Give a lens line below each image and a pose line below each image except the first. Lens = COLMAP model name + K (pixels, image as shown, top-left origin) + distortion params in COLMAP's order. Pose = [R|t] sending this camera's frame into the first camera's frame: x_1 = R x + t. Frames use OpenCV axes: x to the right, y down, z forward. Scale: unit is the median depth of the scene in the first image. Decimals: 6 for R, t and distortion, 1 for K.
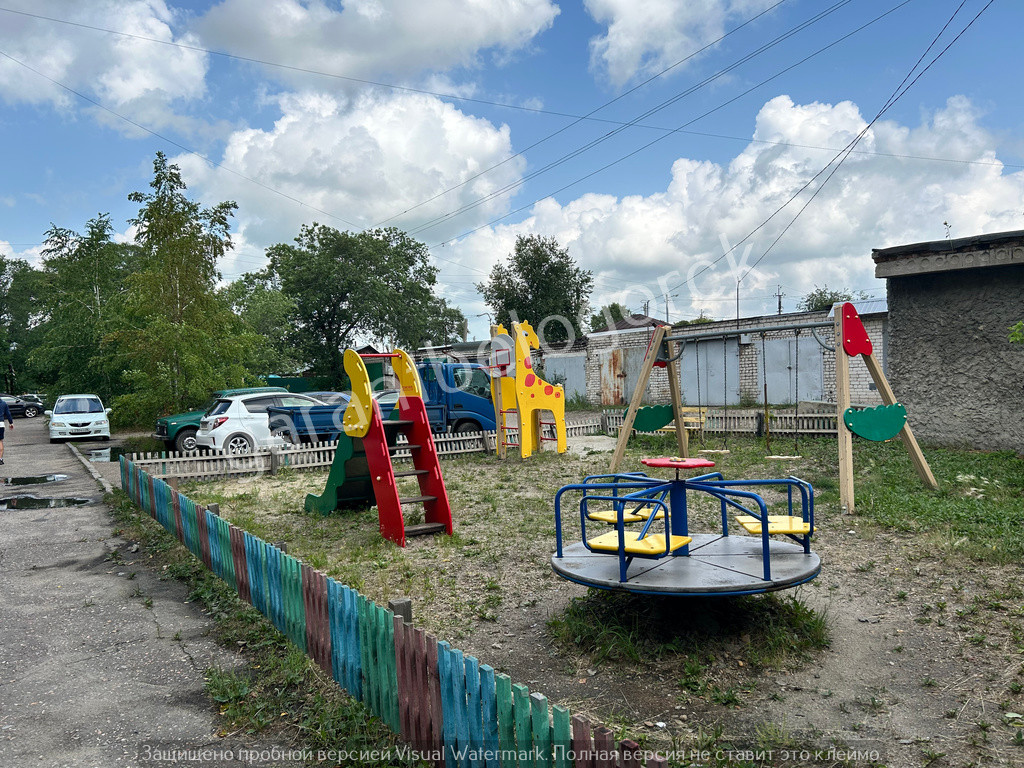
lens RADIAL K [[770.5, 0, 513.7], [0, 770.5, 387.9], [0, 0, 1]] dist [-0.014375, -0.005051]
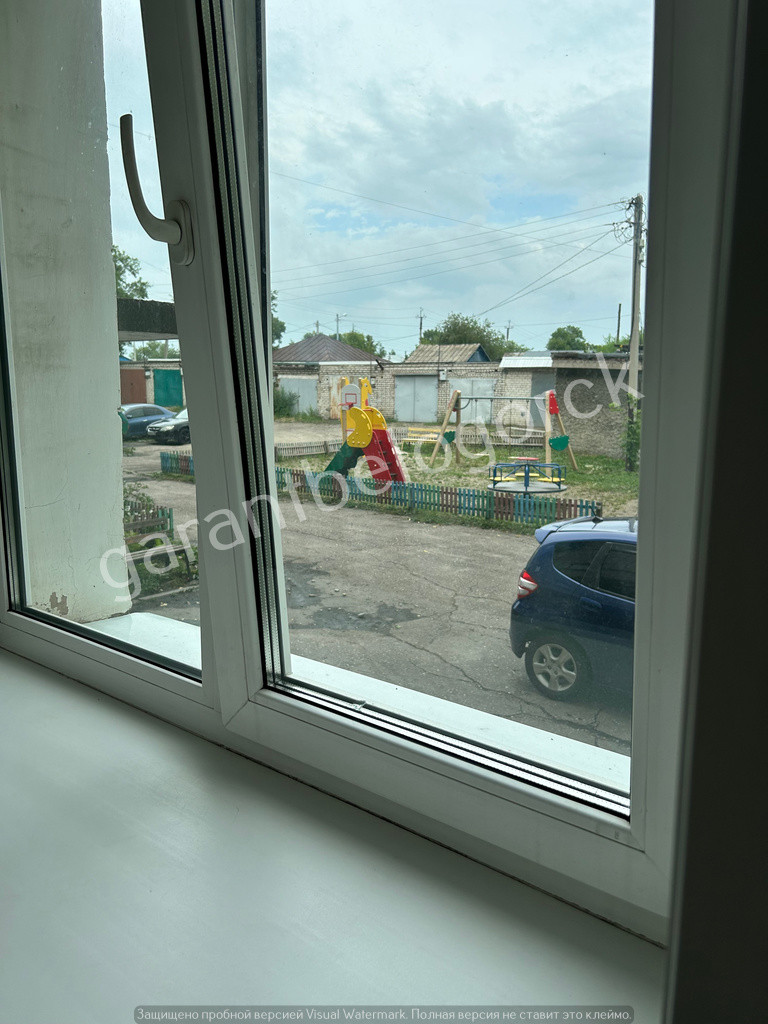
lens RADIAL K [[770.5, 0, 384.7], [0, 770.5, 510.4], [0, 0, 1]] dist [-0.014375, -0.005051]
pose [[0.952125, -0.005691, 0.305657, -0.238706], [-0.041589, 0.988120, 0.147949, -0.024233], [-0.302868, -0.153578, 0.940577, -0.346423]]
